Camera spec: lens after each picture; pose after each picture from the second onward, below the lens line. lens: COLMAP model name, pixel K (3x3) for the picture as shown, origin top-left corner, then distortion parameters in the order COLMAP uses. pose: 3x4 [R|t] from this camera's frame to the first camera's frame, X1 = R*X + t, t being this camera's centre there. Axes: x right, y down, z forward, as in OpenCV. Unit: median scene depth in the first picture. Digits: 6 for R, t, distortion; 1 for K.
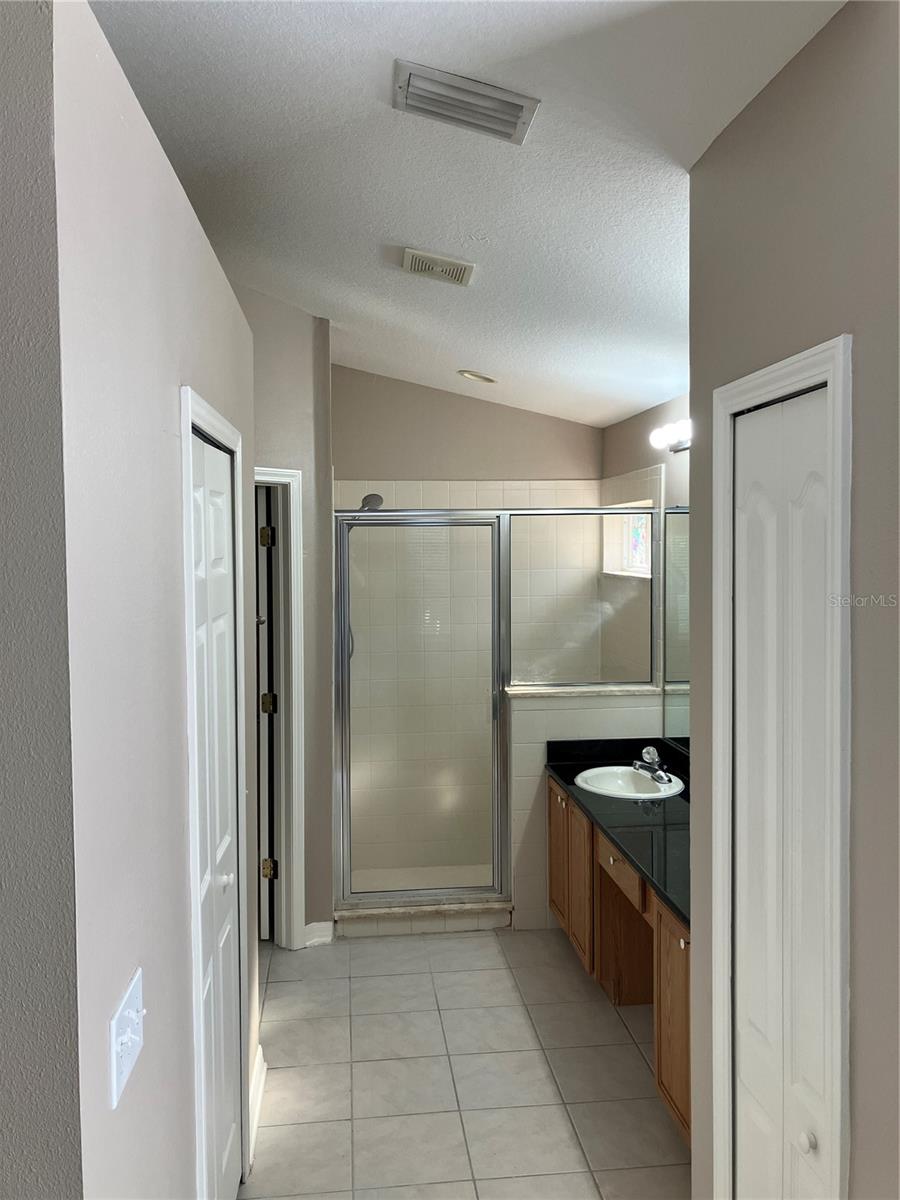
lens RADIAL K [[993.0, 0, 449.7], [0, 993.0, 596.2], [0, 0, 1]] dist [0.055695, -0.039419]
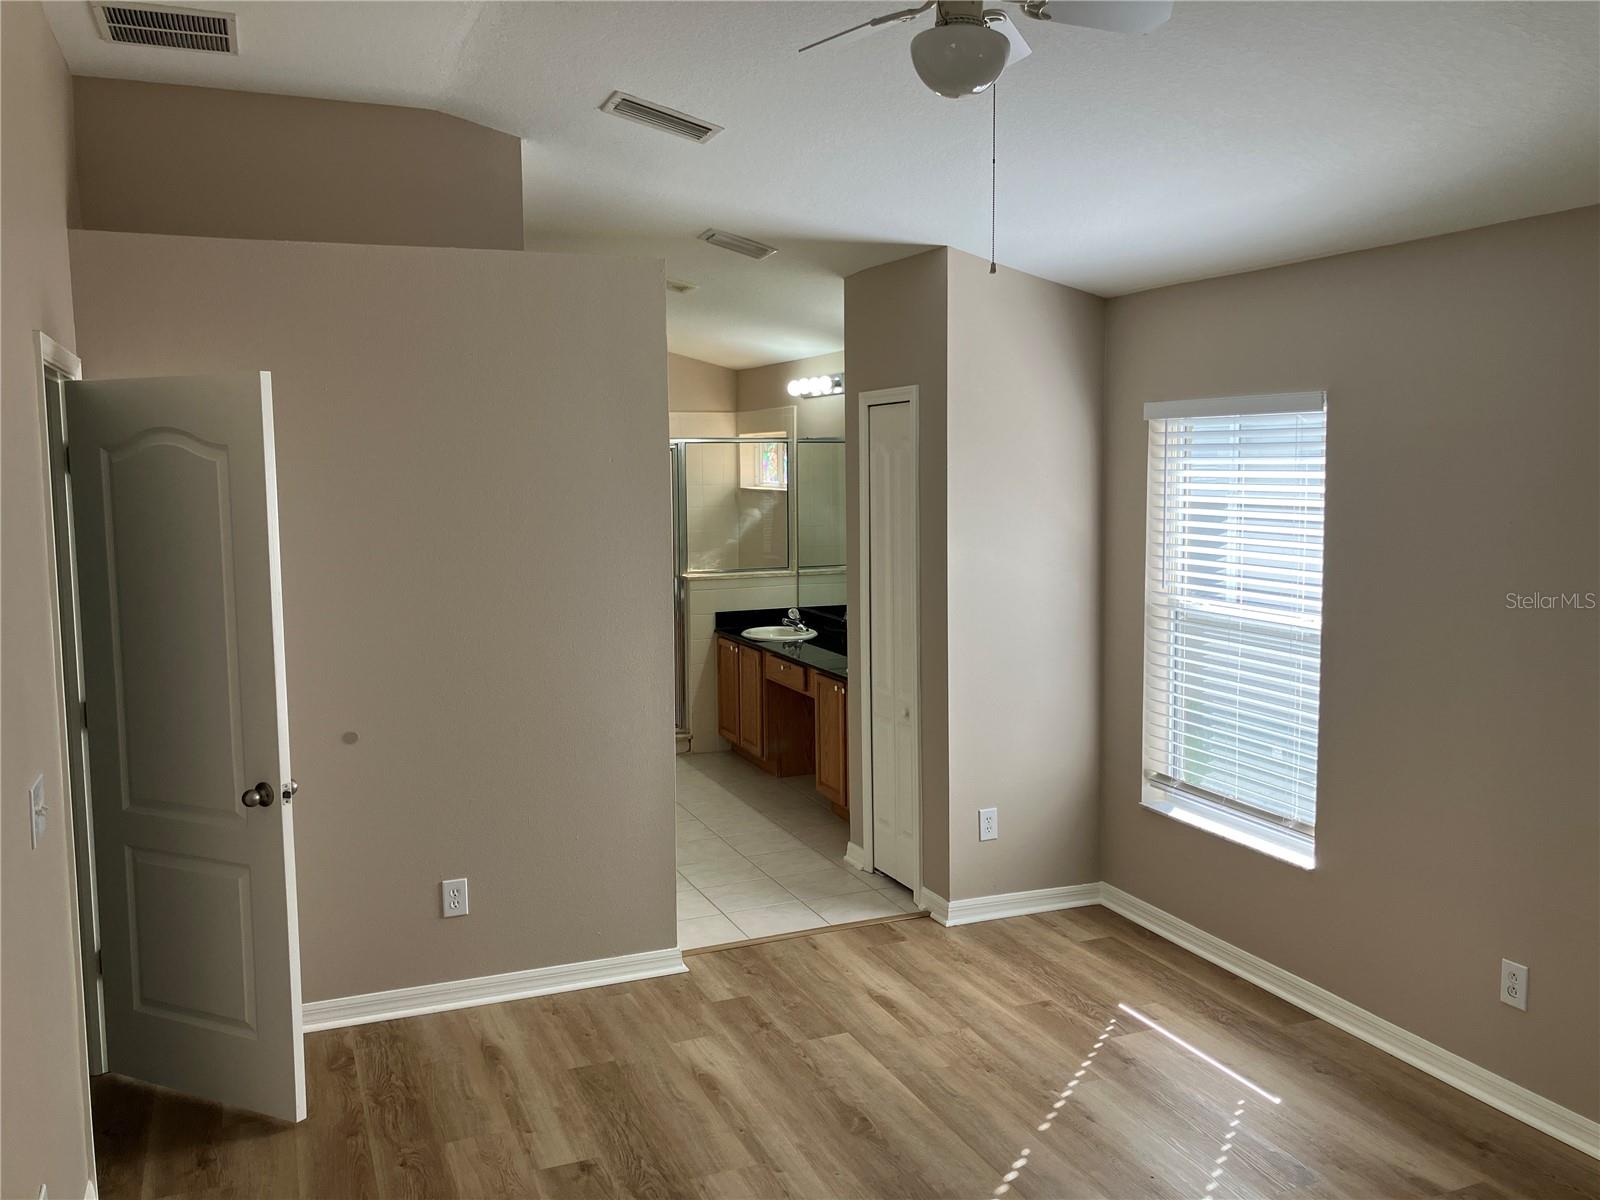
lens RADIAL K [[1324.0, 0, 800.2], [0, 1324.0, 599.7], [0, 0, 1]] dist [0.055695, -0.039419]
pose [[0.959965, -0.029323, 0.278582, -0.289750], [0.015148, 0.998485, 0.052901, 0.035573], [-0.279712, -0.046563, 0.958954, -0.746940]]
